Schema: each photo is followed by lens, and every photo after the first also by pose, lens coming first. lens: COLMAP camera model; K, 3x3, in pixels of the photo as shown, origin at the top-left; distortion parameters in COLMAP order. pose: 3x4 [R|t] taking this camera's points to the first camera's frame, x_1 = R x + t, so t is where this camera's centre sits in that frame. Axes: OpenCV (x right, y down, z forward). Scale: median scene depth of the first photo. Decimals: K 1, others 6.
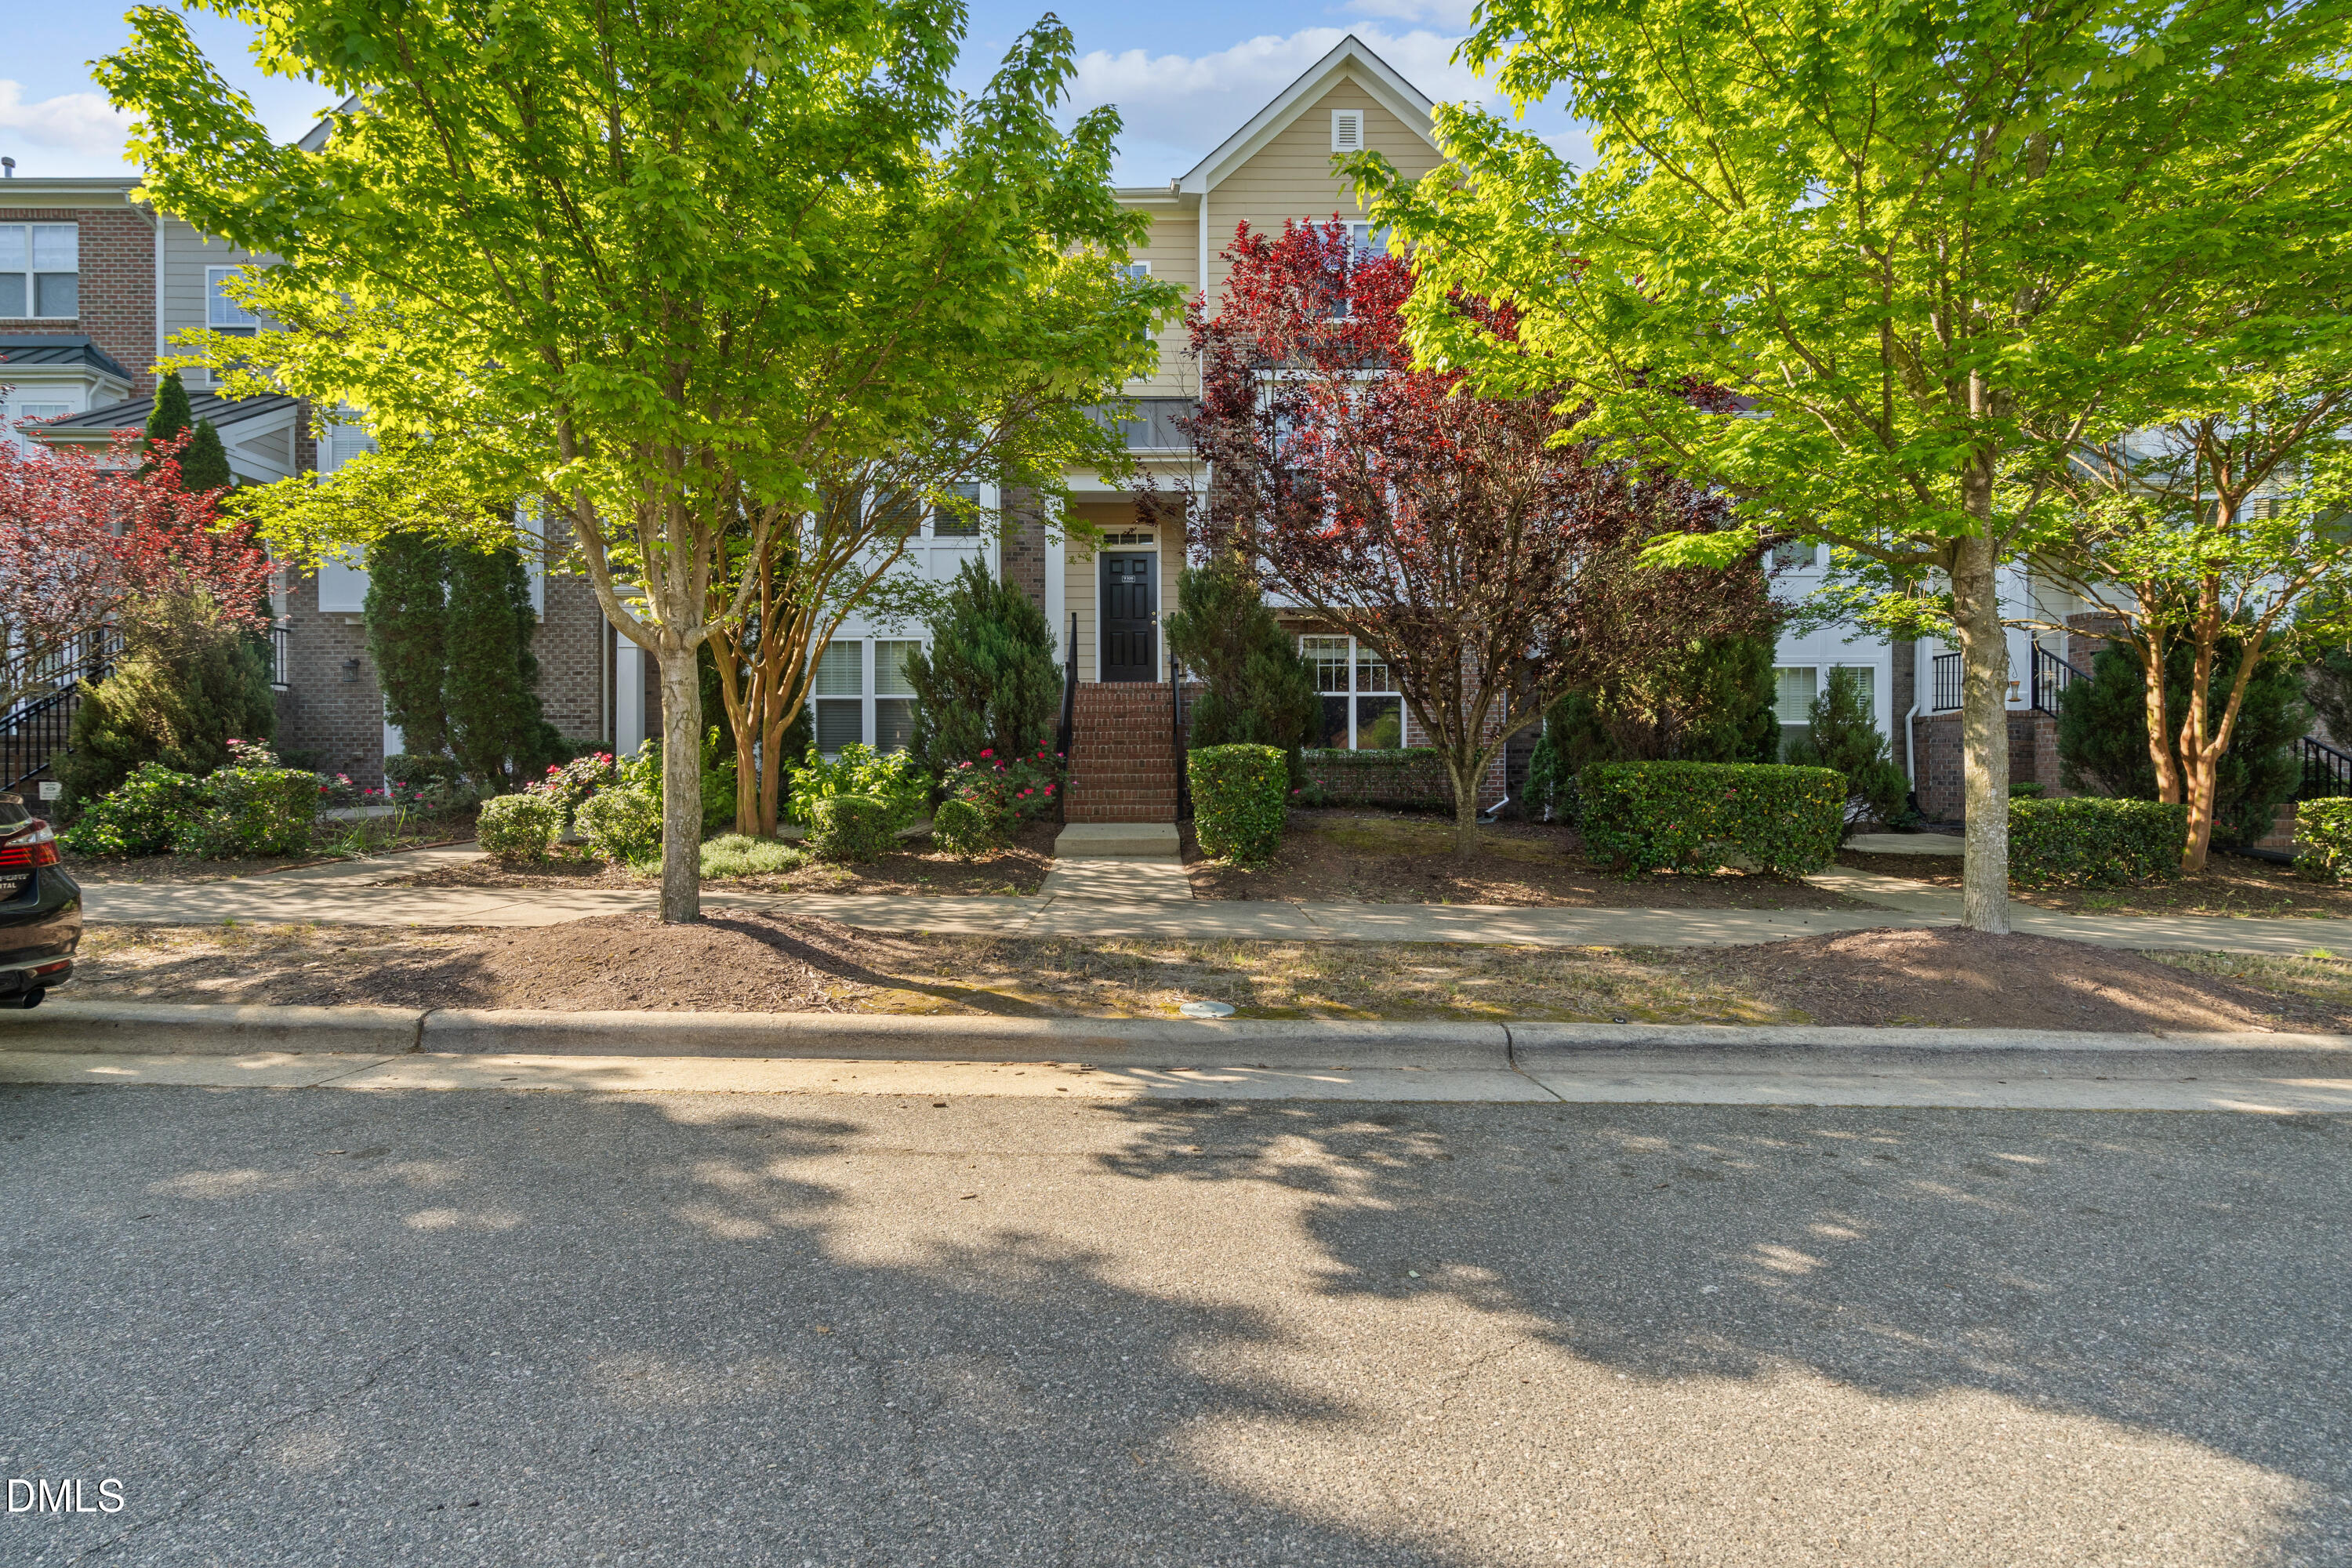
lens RADIAL K [[1069.9, 0, 1156.1], [0, 1069.9, 779.6], [0, 0, 1]] dist [-0.001251, 0.000115]
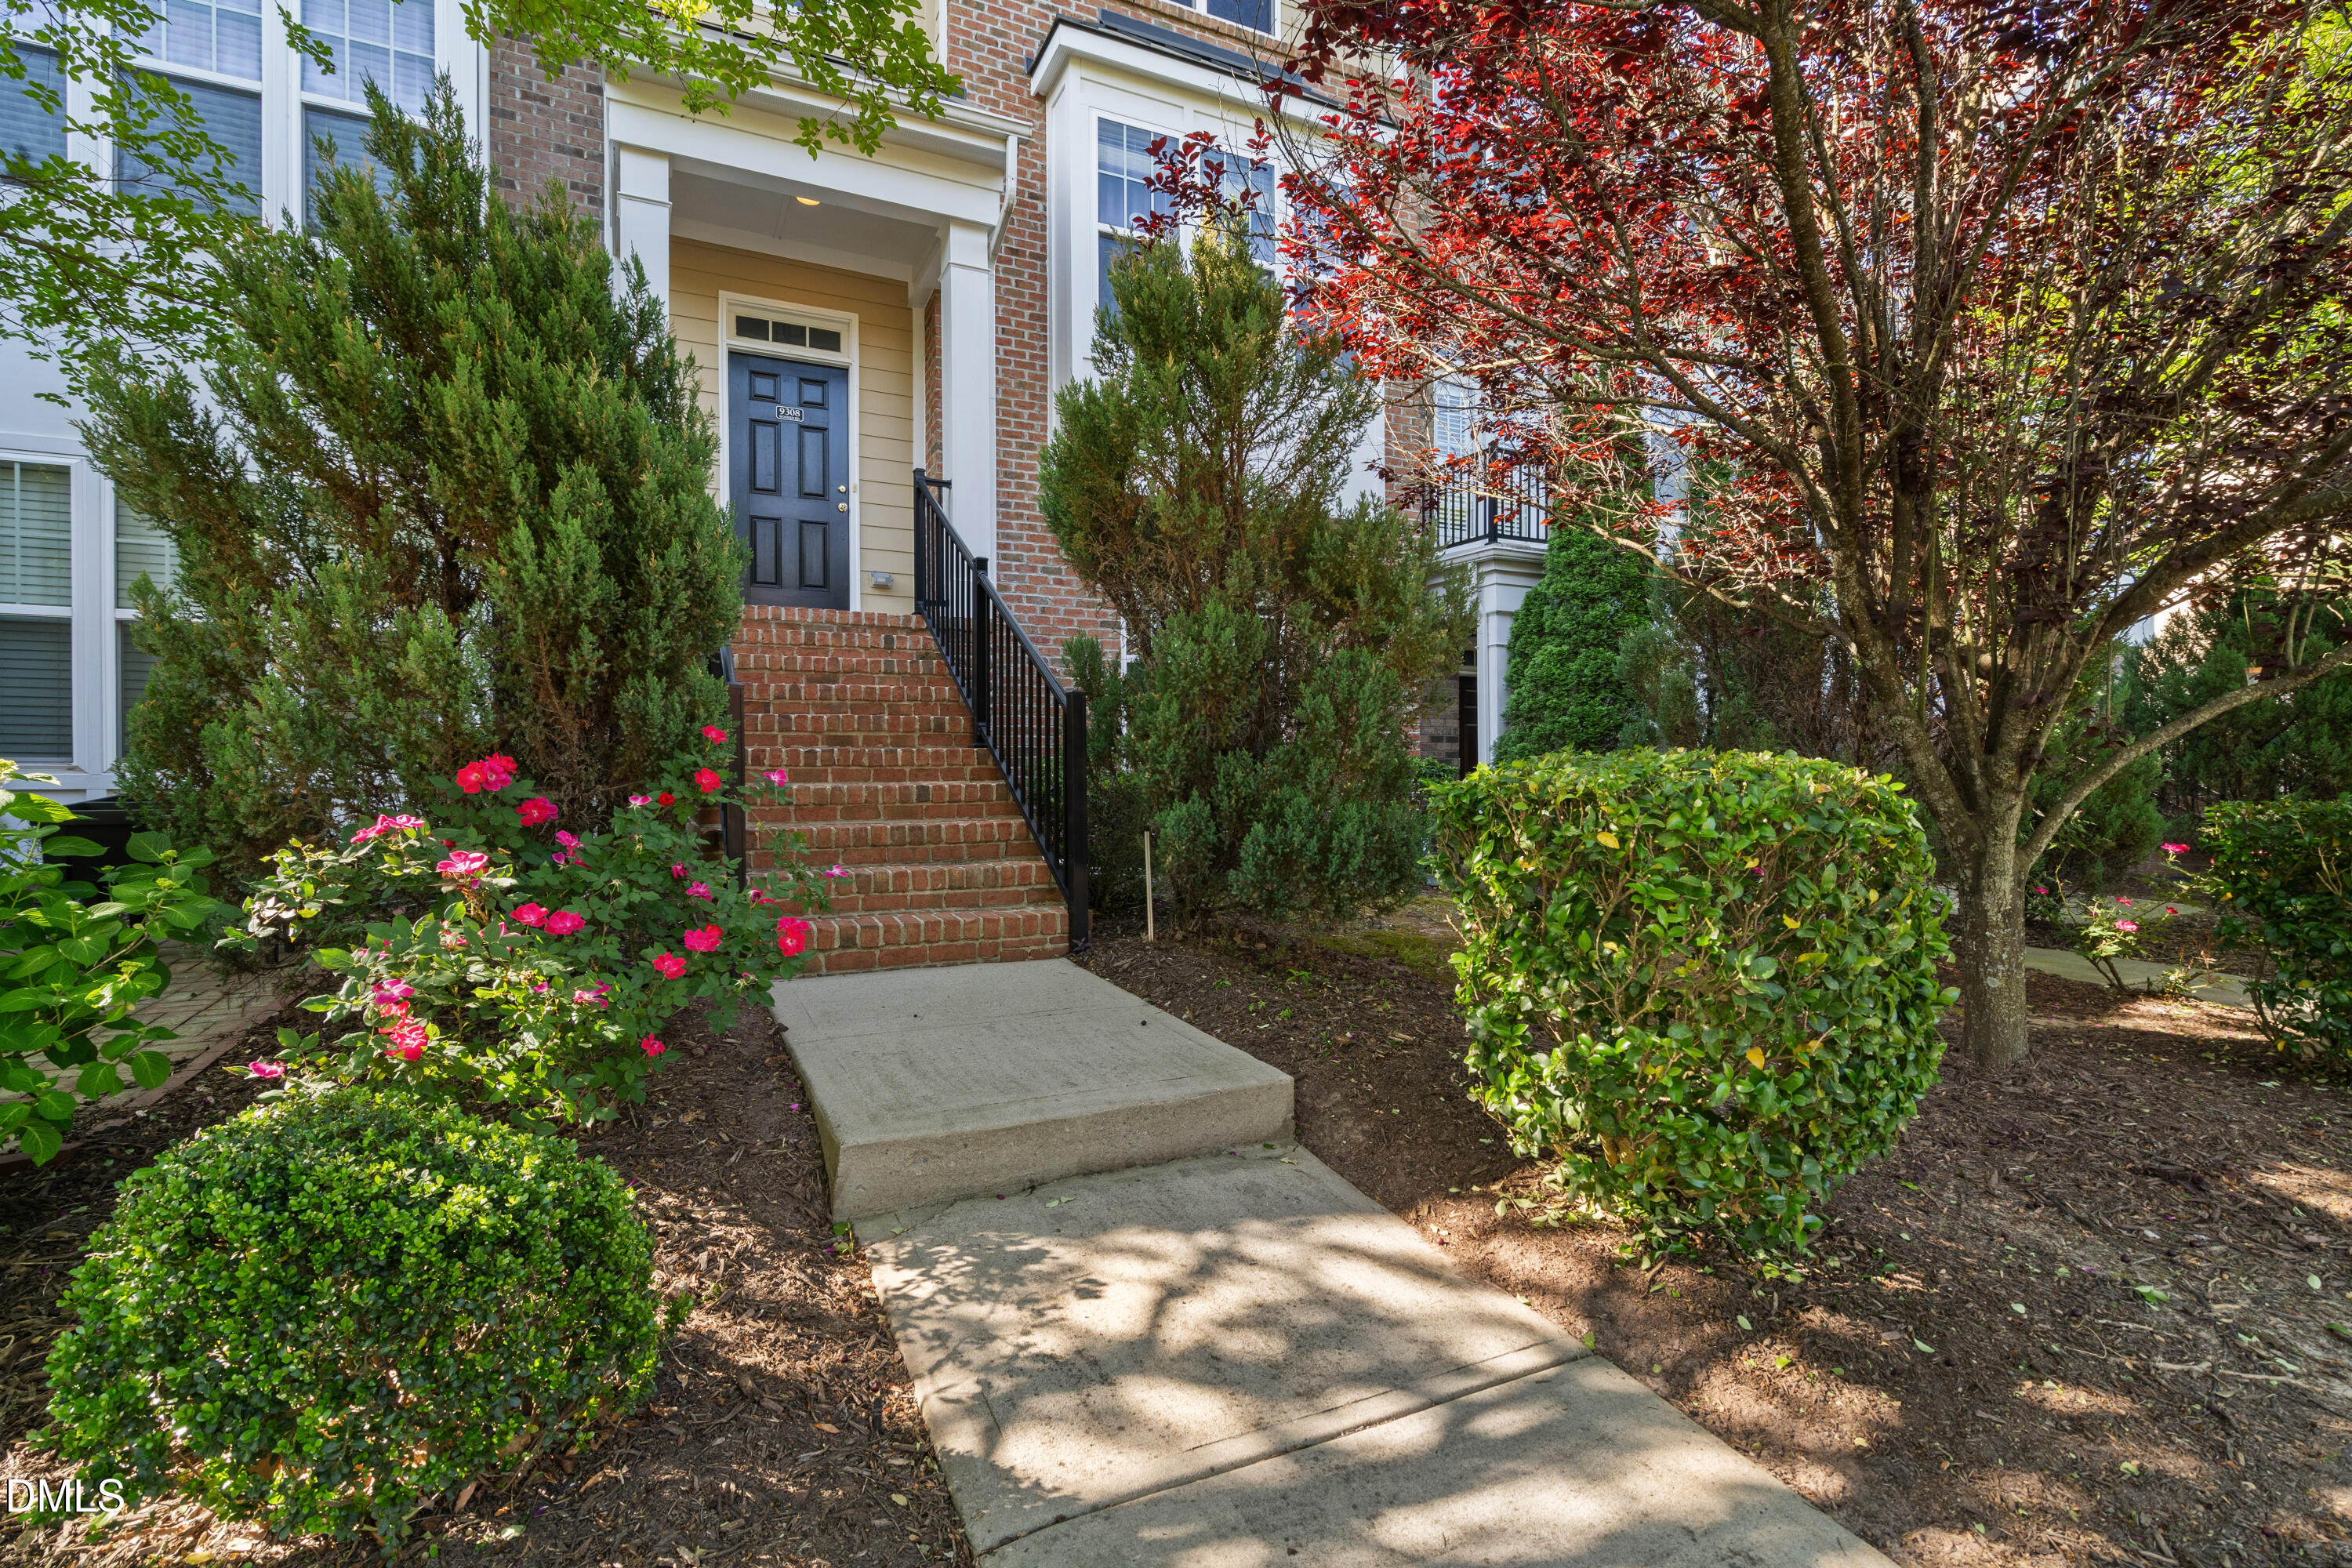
lens RADIAL K [[1069.3, 0, 1173.4], [0, 1069.3, 768.2], [0, 0, 1]] dist [-0.006490, -0.000413]
pose [[0.900751, 0.001047, 0.434335, -0.134944], [0.003915, 0.999937, -0.010528, -0.025752], [-0.434318, 0.011184, 0.900690, 0.789888]]
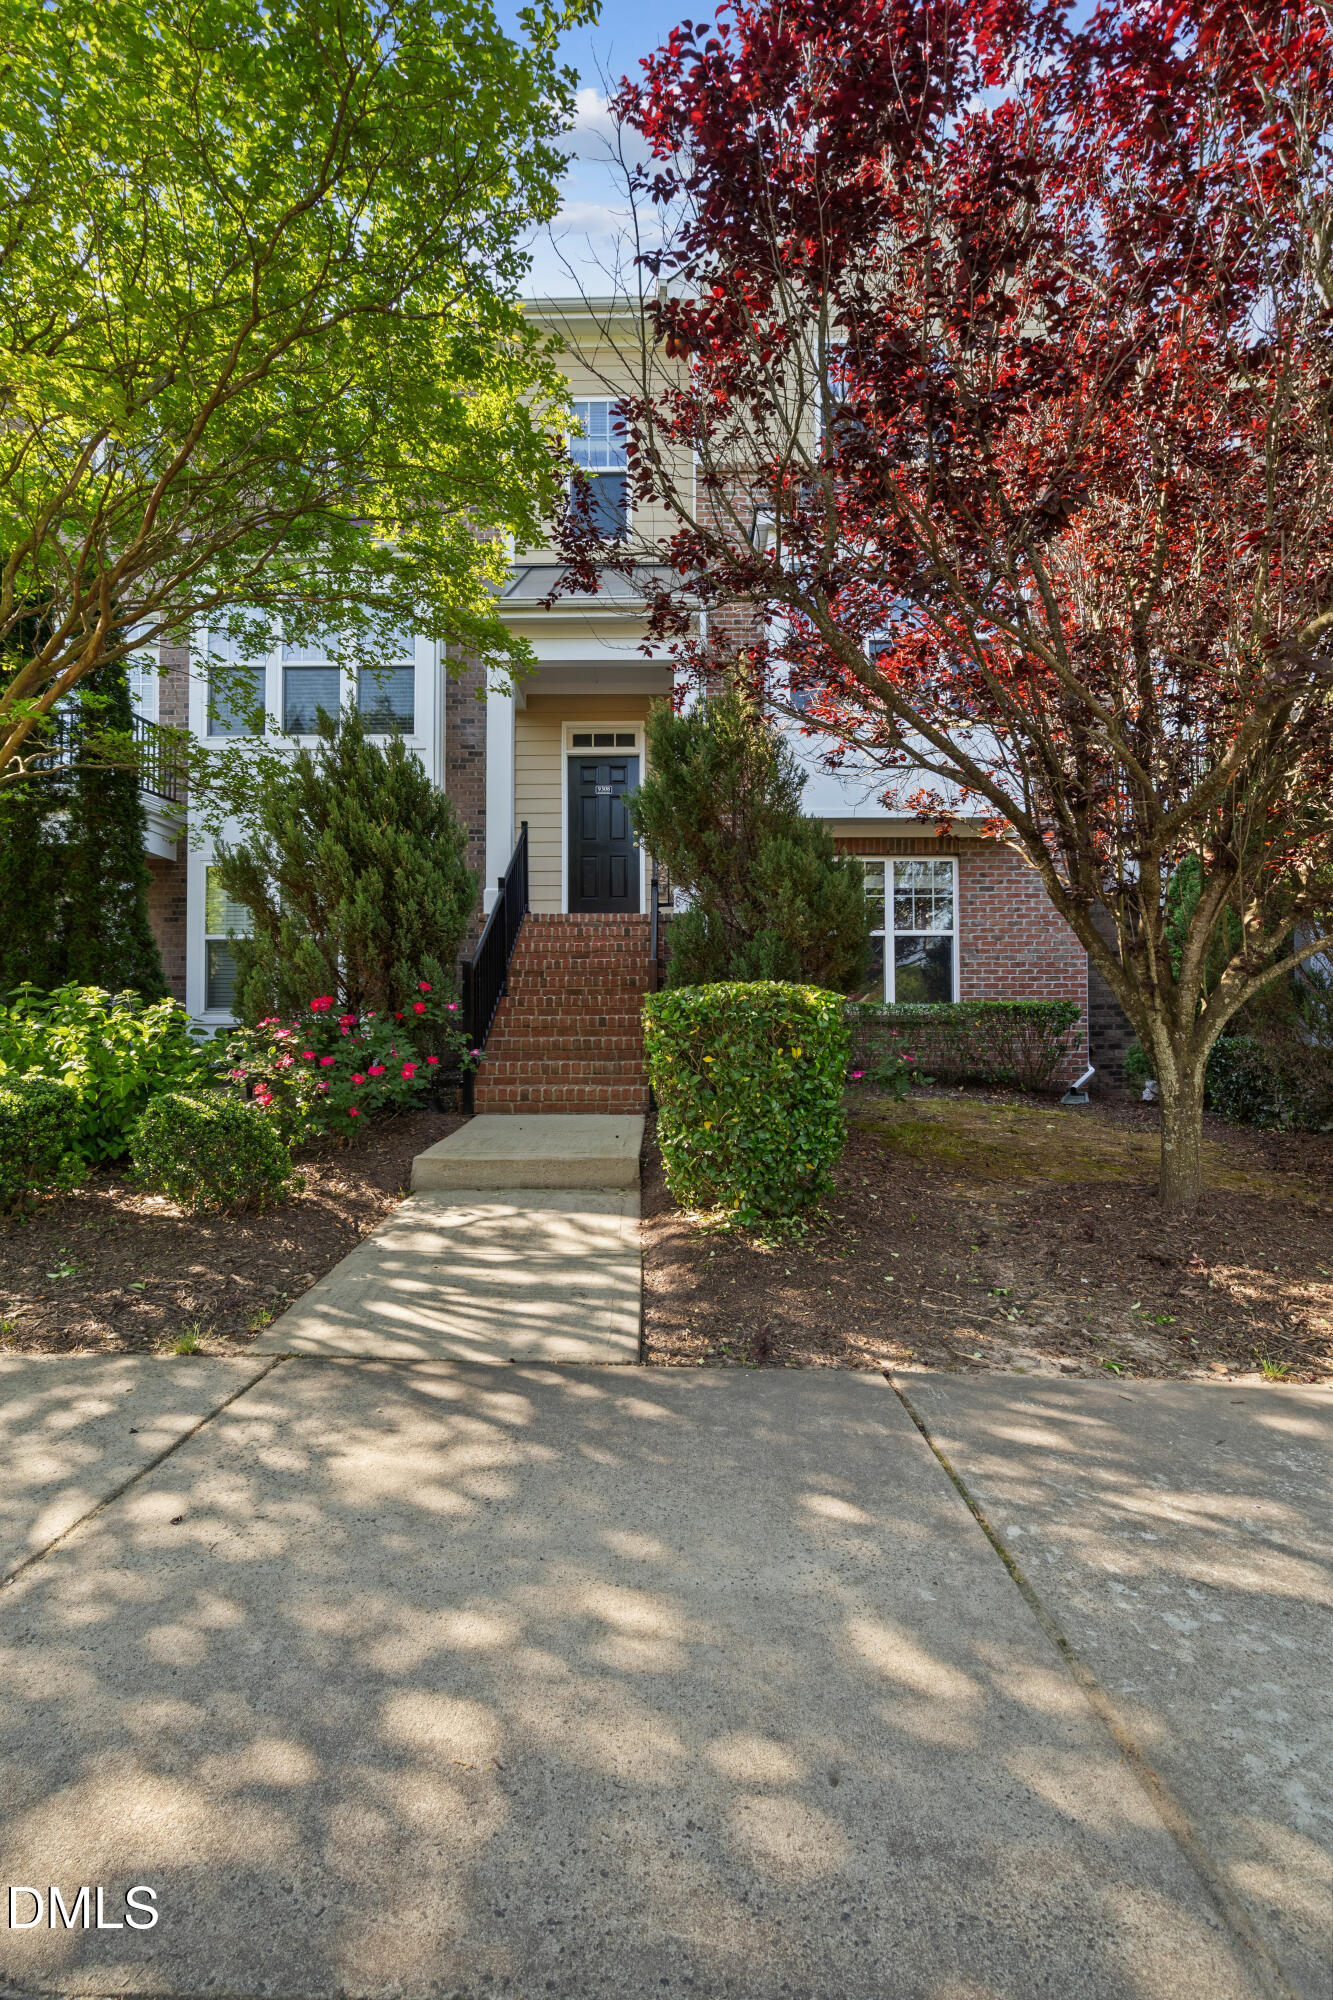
lens RADIAL K [[909.3, 0, 666.5], [0, 909.3, 1000.0], [0, 0, 1]] dist [-0.006490, -0.000413]
pose [[0.999991, 0.001771, -0.003968, 0.039400], [-0.001928, 0.999198, -0.039990, -0.007446], [0.003894, 0.039997, 0.999192, 0.552145]]
